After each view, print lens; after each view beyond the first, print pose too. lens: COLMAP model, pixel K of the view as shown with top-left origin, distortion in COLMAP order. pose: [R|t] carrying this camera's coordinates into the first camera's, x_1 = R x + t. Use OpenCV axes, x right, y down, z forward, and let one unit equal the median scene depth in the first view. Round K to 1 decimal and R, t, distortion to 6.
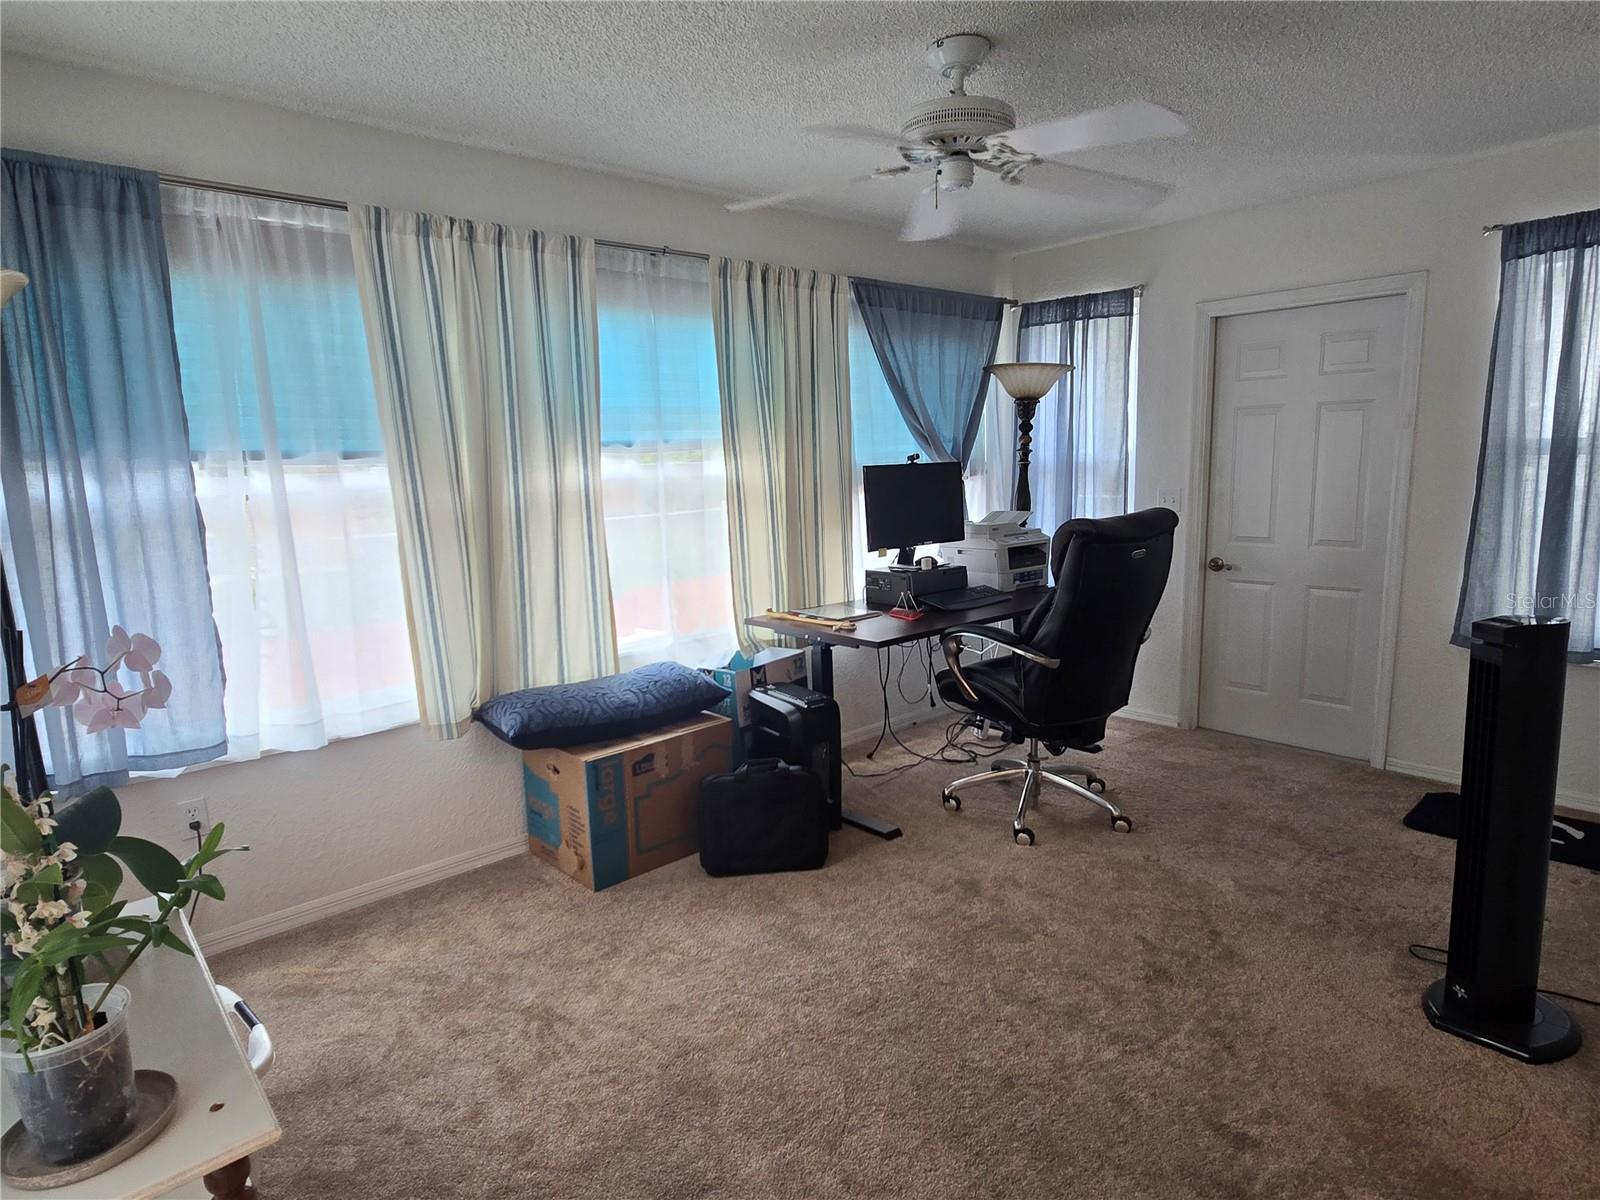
lens RADIAL K [[910.6, 0, 801.8], [0, 910.6, 604.1], [0, 0, 1]] dist [-0.004551, -0.002691]
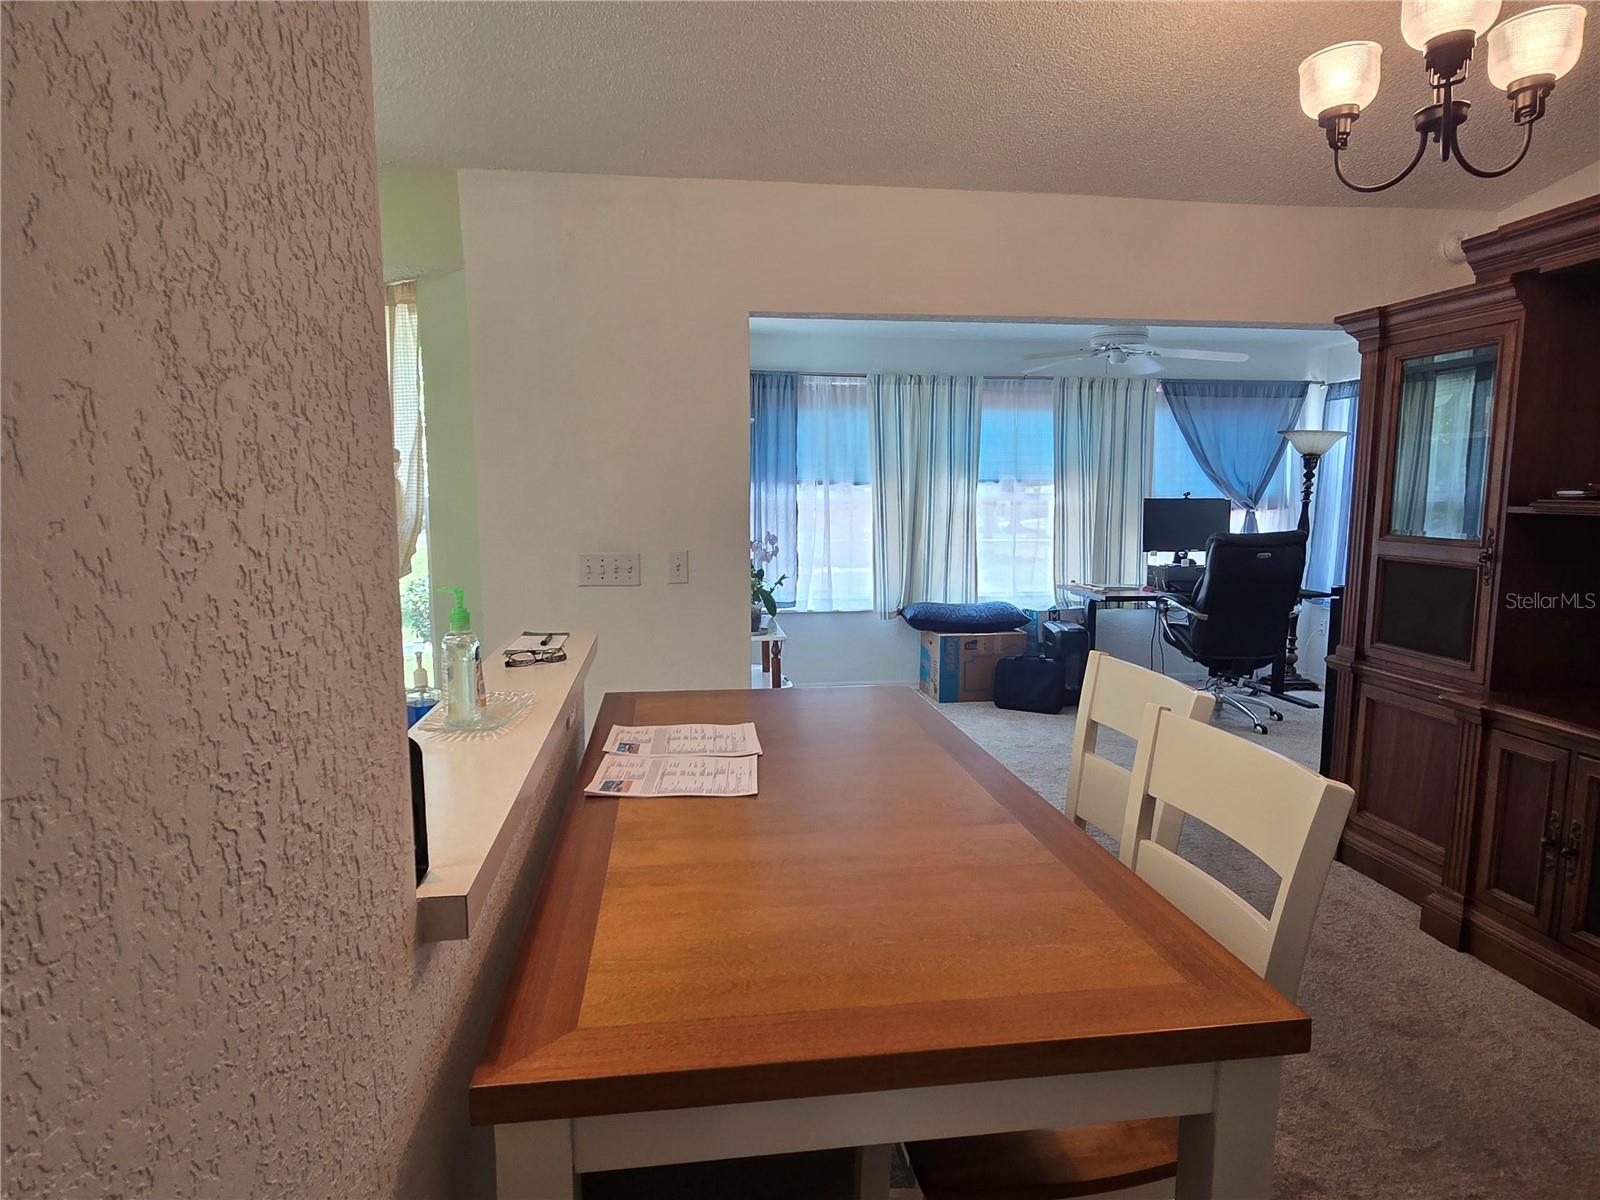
lens RADIAL K [[910.6, 0, 801.8], [0, 910.6, 604.1], [0, 0, 1]] dist [-0.004551, -0.002691]
pose [[0.824477, 0.100049, -0.556982, 0.521163], [-0.116833, 0.993137, 0.005452, 0.104018], [0.553704, 0.060578, 0.830507, -0.714074]]
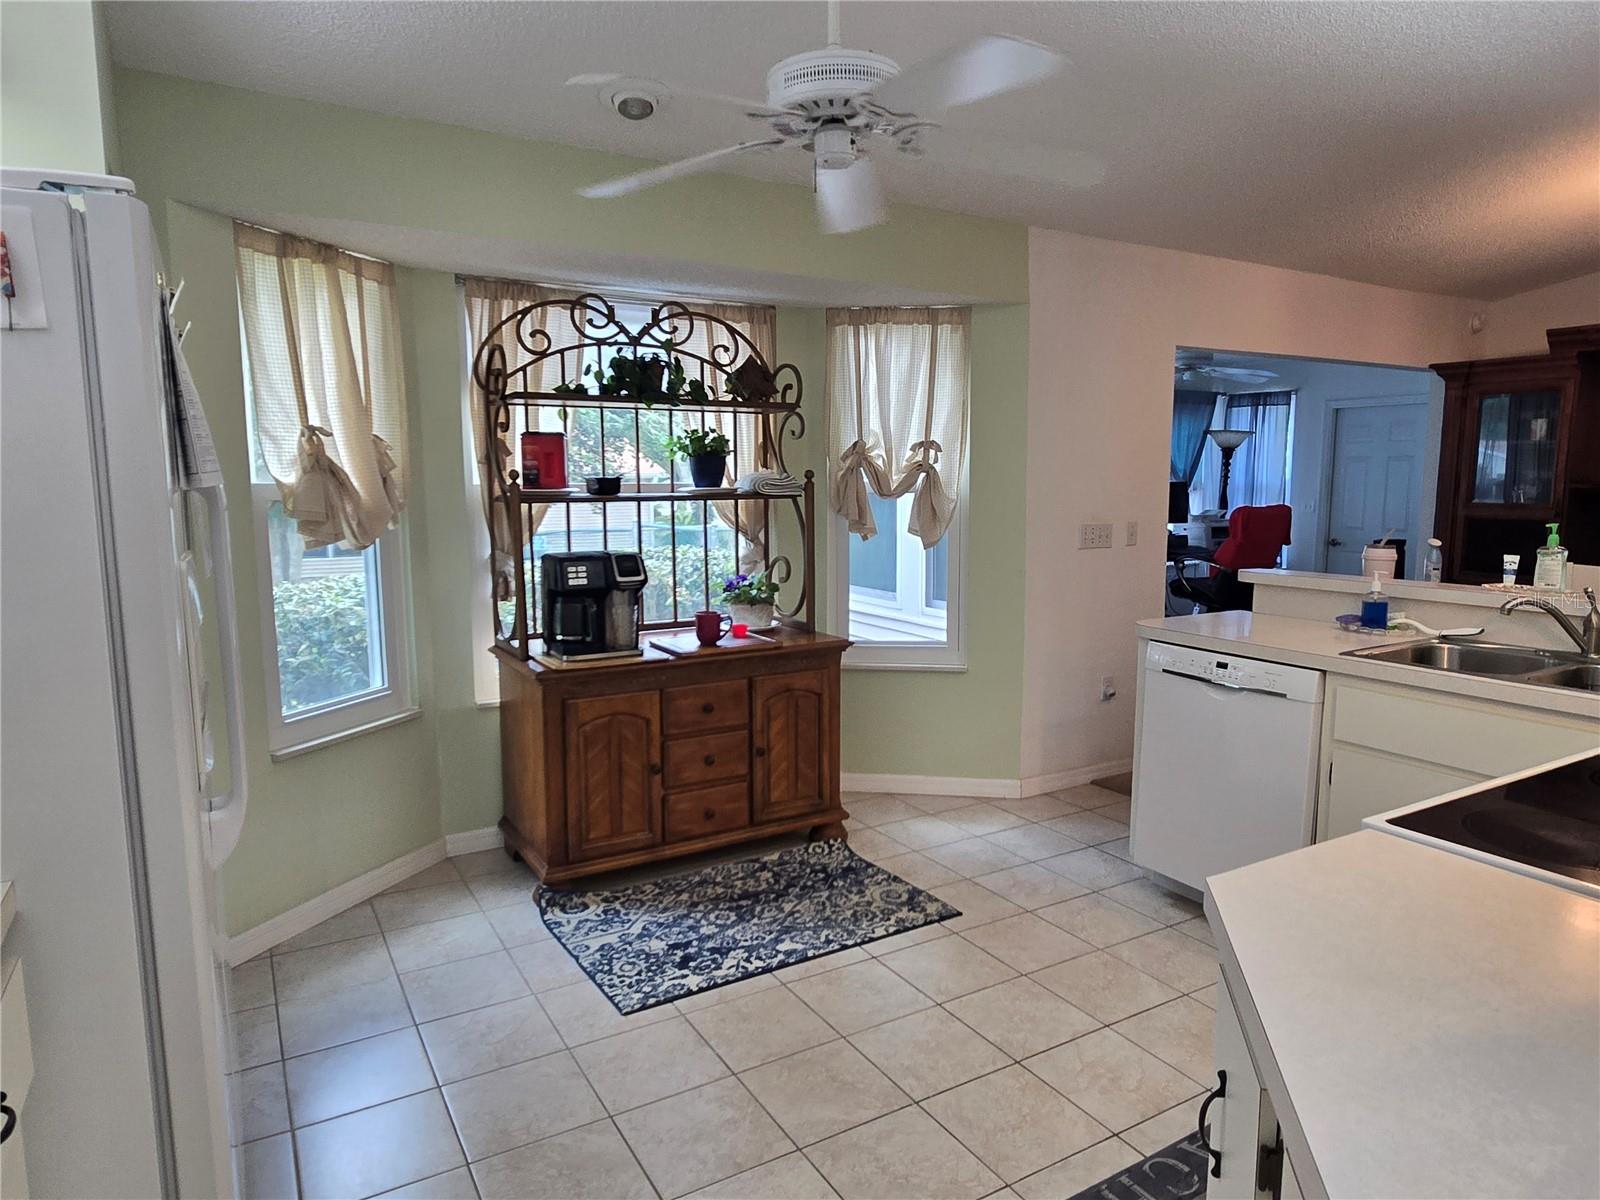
lens RADIAL K [[979.3, 0, 801.3], [0, 979.3, 605.4], [0, 0, 1]] dist [-0.002853, -0.001522]
pose [[0.979783, 0.052691, -0.193002, -0.248913], [-0.058408, 0.998003, -0.024048, 0.235895], [0.191350, 0.034835, 0.980904, -1.374887]]
